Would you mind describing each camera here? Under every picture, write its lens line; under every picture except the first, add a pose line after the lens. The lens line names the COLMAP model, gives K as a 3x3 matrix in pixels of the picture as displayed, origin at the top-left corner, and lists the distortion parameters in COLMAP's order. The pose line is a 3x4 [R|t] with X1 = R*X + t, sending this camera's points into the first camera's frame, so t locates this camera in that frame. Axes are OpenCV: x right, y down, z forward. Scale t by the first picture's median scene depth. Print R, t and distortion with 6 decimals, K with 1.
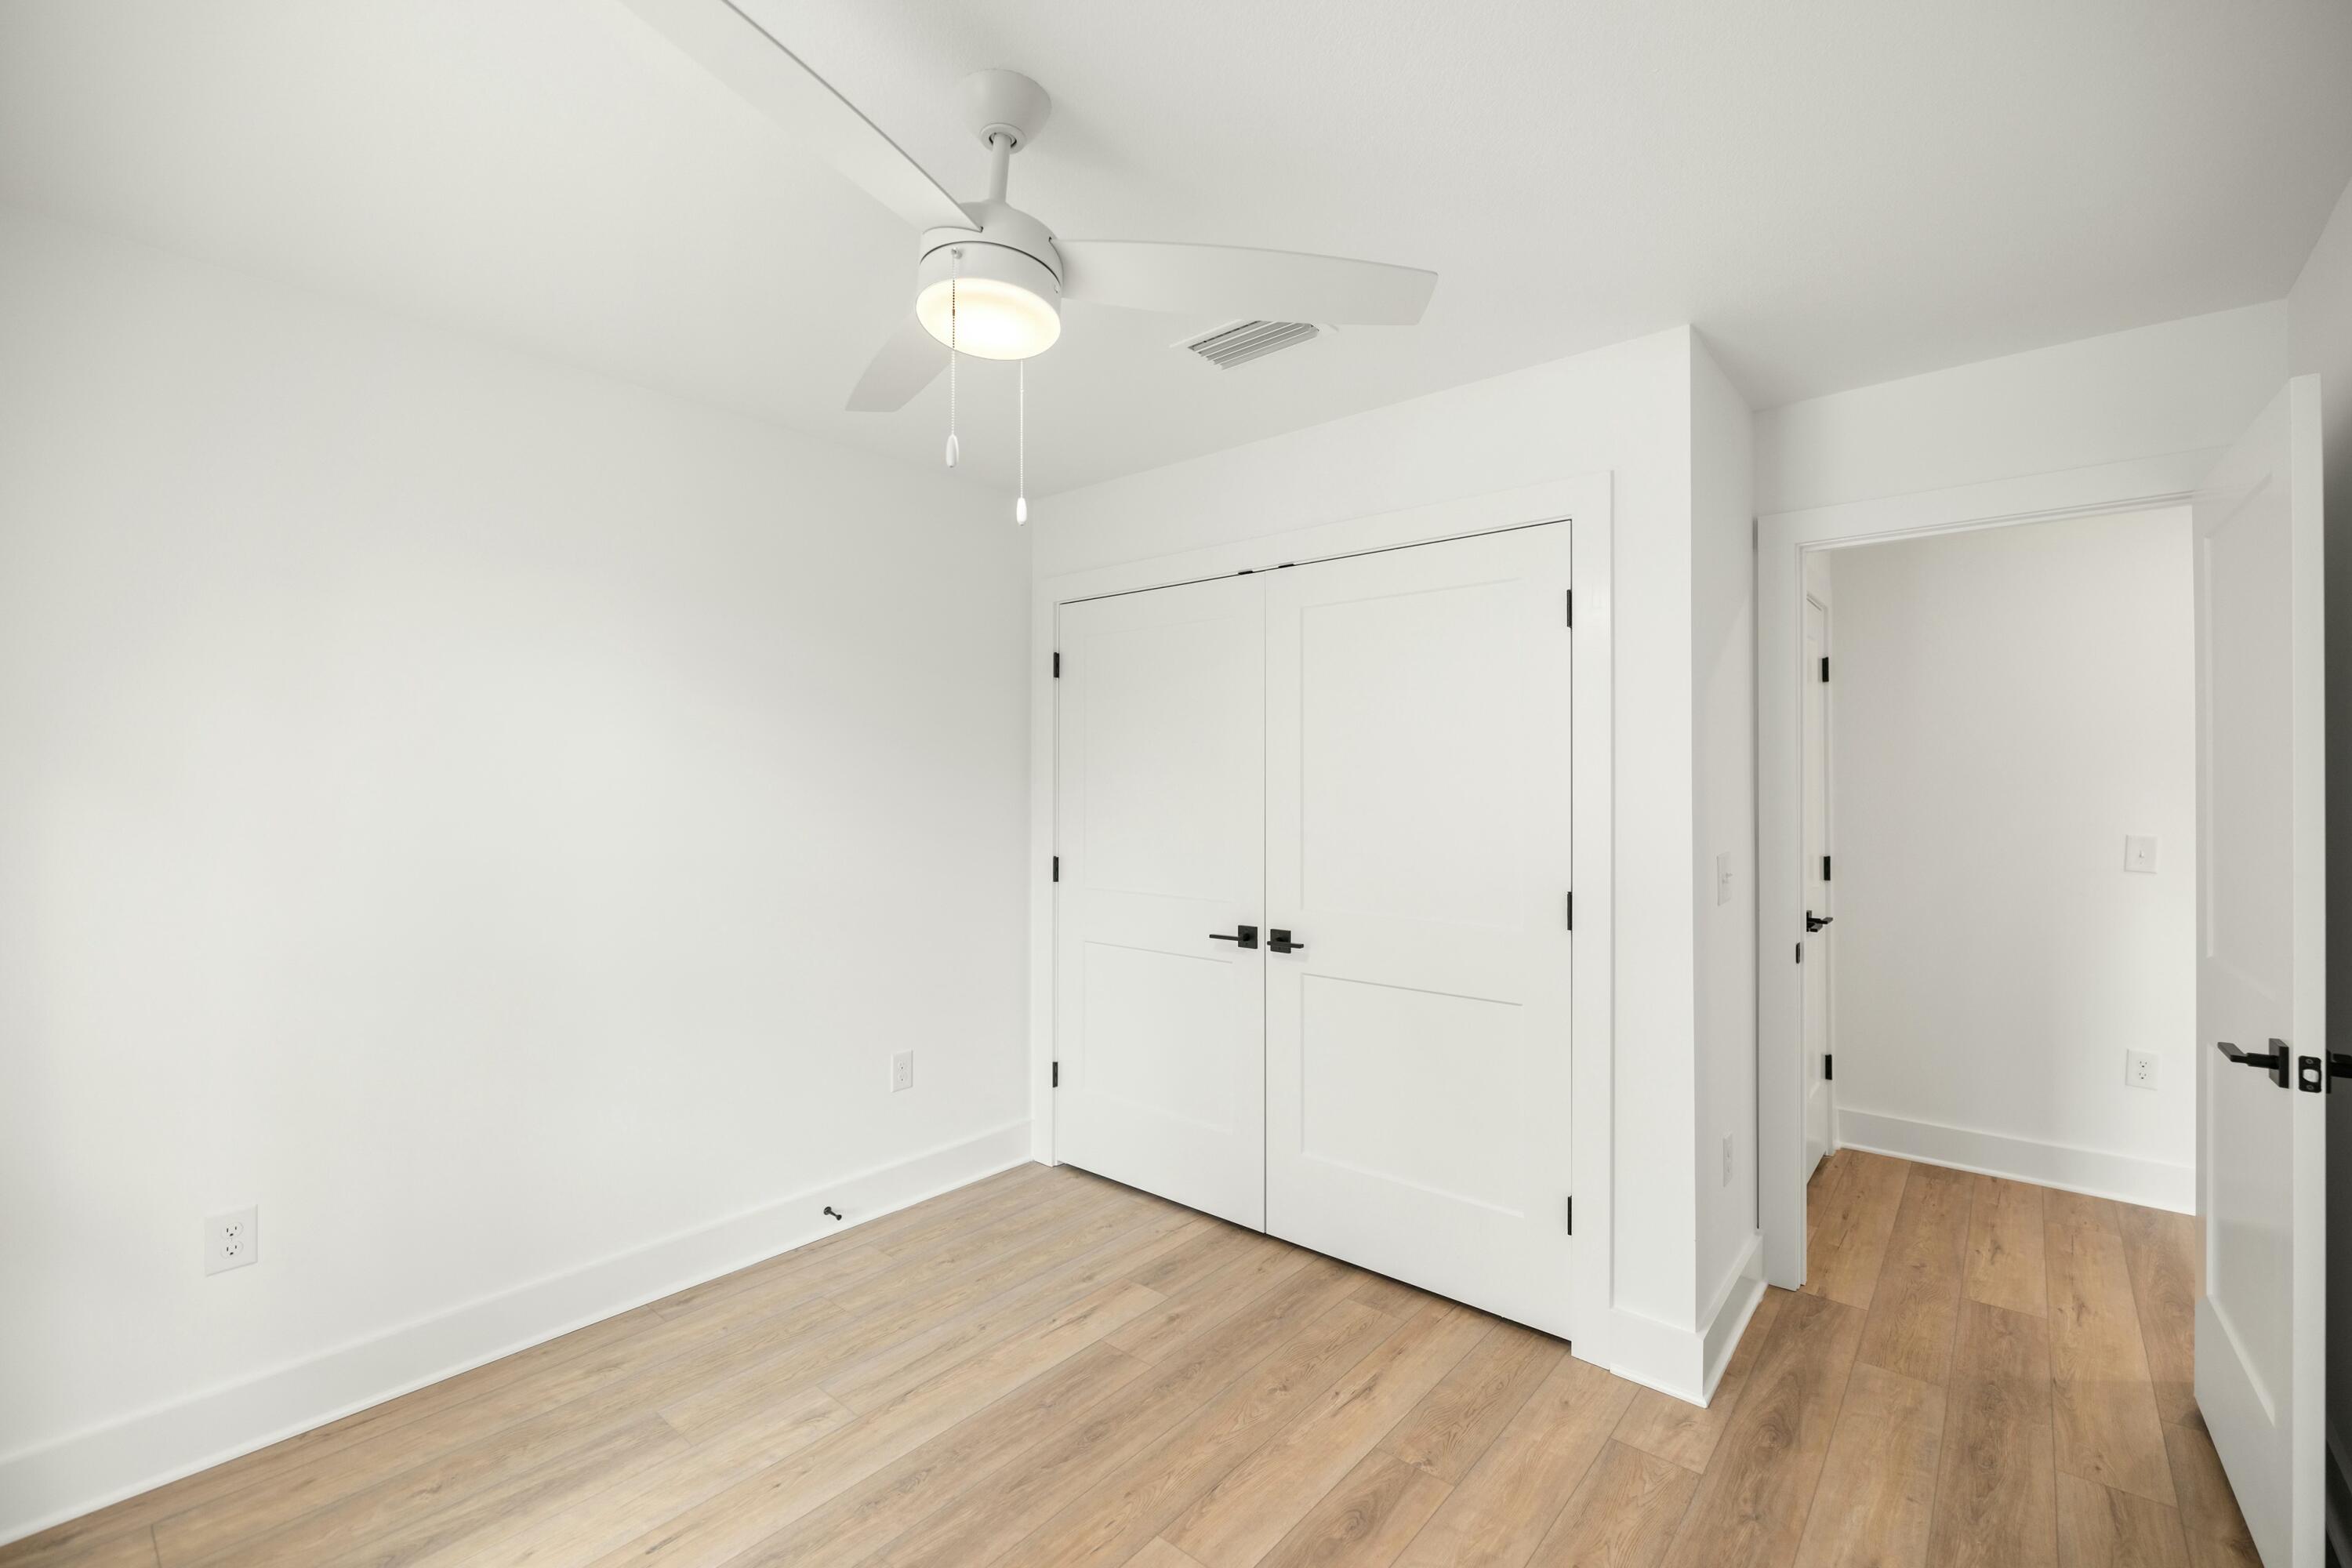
lens RADIAL K [[1009.2, 0, 1181.5], [0, 1009.2, 762.3], [0, 0, 1]] dist [-0.000080, 0.000124]
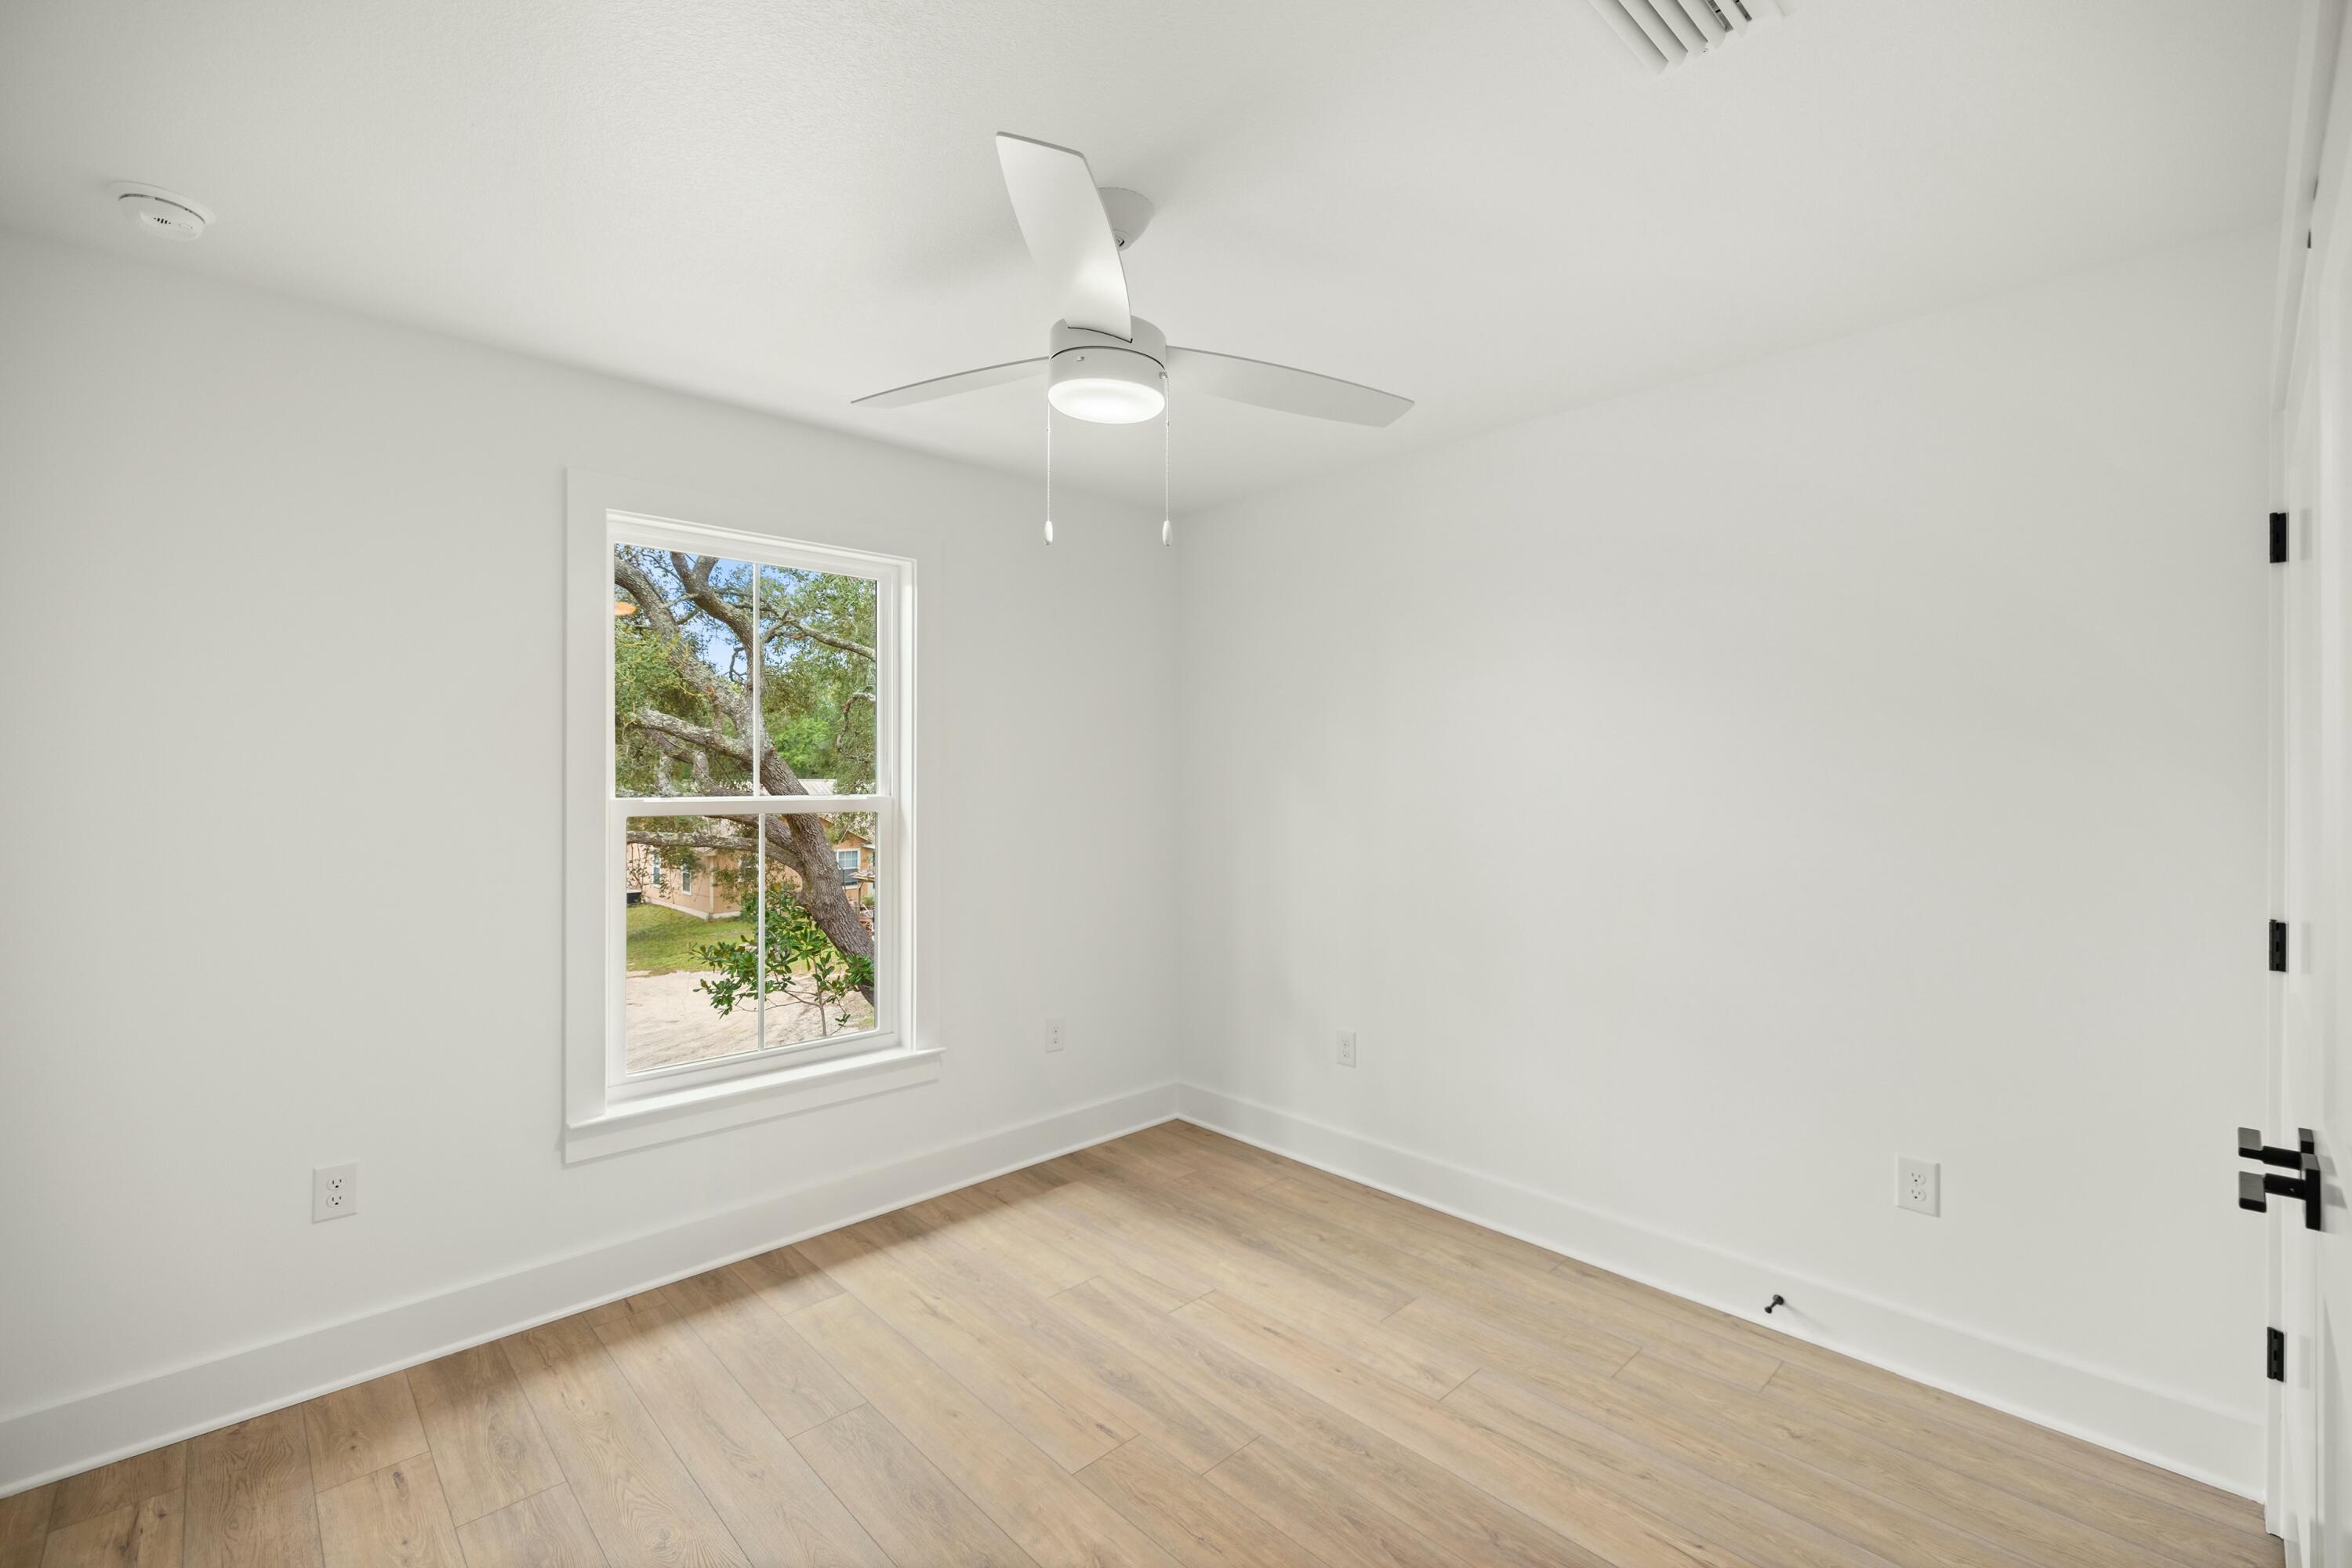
lens RADIAL K [[1009.2, 0, 1181.5], [0, 1009.2, 762.3], [0, 0, 1]] dist [-0.000080, 0.000124]
pose [[-0.108672, -0.014825, -0.993967, 0.731815], [0.023302, 0.999576, -0.017457, 0.019777], [0.993805, -0.025058, -0.108280, 0.878097]]
